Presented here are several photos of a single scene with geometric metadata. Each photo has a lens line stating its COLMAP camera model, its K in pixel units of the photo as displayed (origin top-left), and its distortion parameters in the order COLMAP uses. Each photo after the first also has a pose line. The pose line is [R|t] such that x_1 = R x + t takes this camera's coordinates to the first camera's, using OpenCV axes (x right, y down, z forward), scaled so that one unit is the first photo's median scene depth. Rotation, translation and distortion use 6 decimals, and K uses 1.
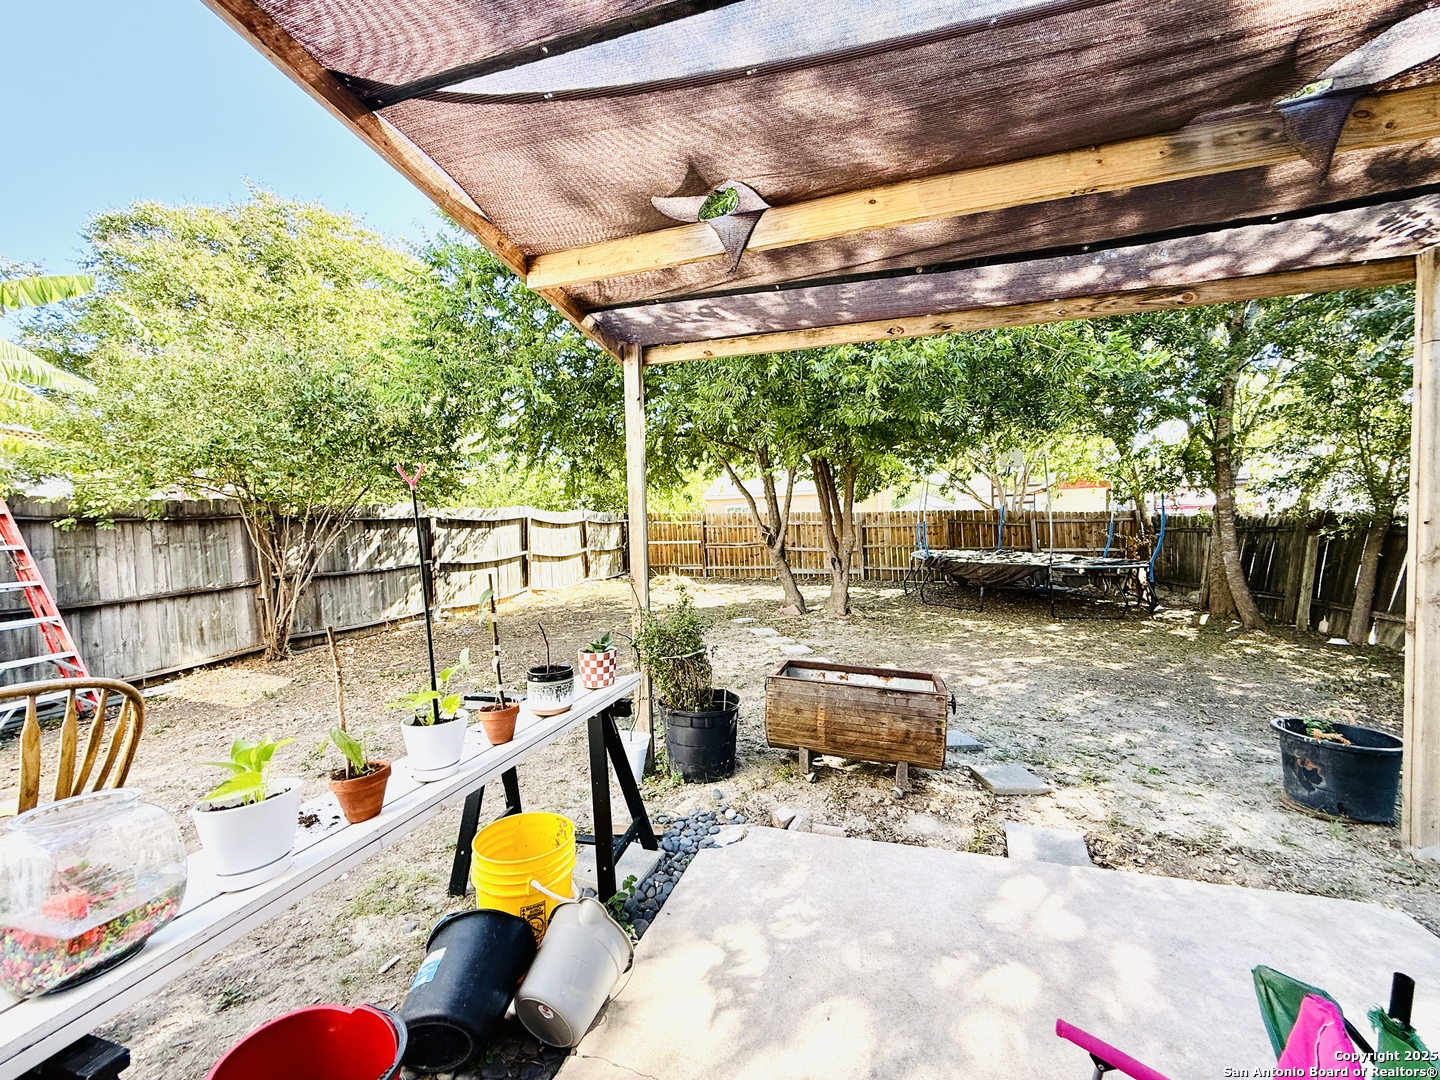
lens RADIAL K [[569.1, 0, 714.6], [0, 569.1, 541.1], [0, 0, 1]] dist [0.000764, 0.000131]
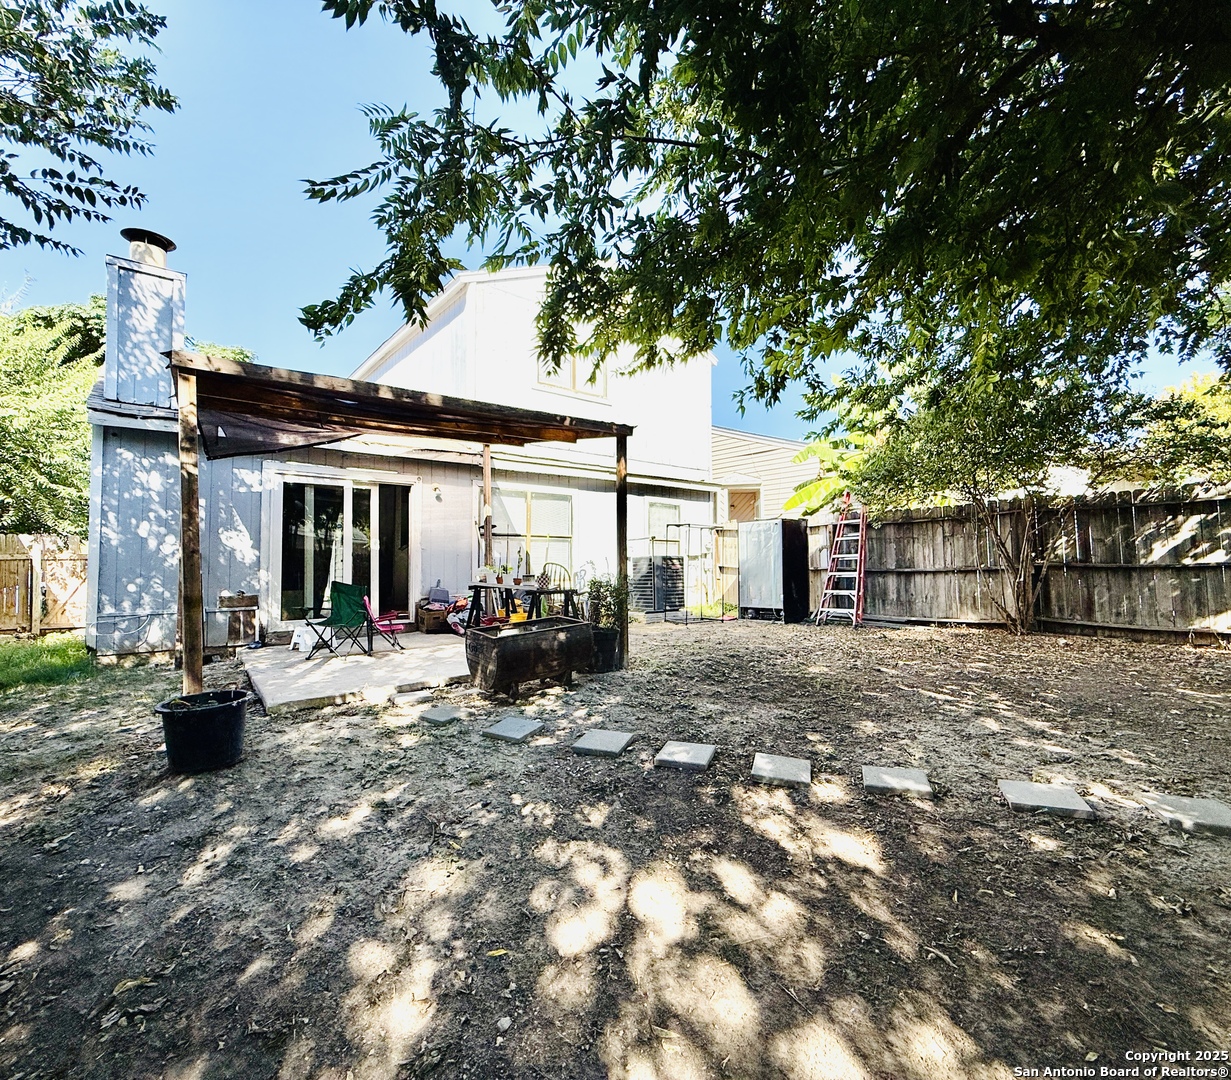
lens RADIAL K [[568.8, 0, 614.6], [0, 568.8, 539.9], [0, 0, 1]] dist [-0.000674, -0.000093]
pose [[-0.578371, 0.000720, -0.815773, 0.699713], [0.008833, 0.999947, -0.005380, 0.015953], [0.815726, -0.010317, -0.578347, 1.074025]]
